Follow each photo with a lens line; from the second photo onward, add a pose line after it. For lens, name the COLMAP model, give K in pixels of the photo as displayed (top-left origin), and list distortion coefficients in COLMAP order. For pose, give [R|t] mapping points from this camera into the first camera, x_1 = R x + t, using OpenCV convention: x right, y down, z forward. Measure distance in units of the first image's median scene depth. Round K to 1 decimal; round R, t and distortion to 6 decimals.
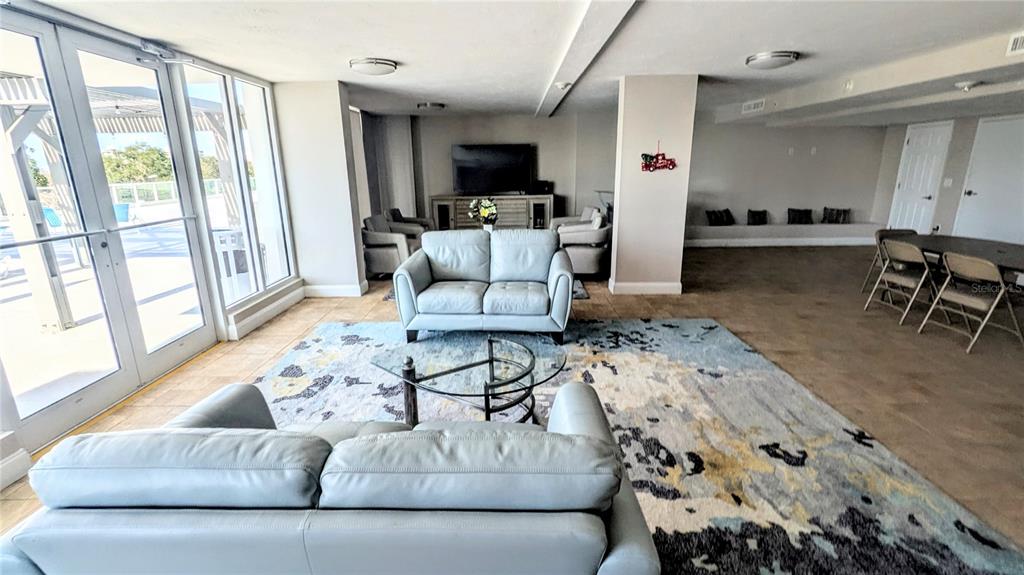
lens RADIAL K [[458.4, 0, 512.0], [0, 458.4, 287.5], [0, 0, 1]] dist [-0.002355, -0.000386]
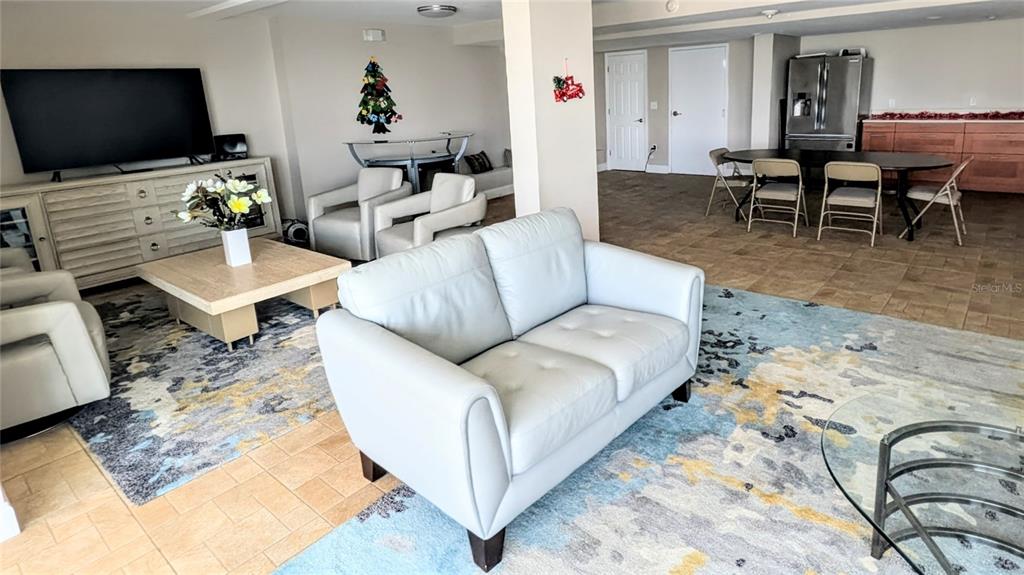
lens RADIAL K [[563.3, 0, 515.4], [0, 563.3, 216.4], [0, 0, 1]] dist [0.000198, -0.000083]
pose [[0.624168, -0.186793, 0.758632, -0.514456], [0.238998, 0.970102, 0.042225, -0.173571], [-0.743838, 0.154956, 0.650149, 0.659030]]
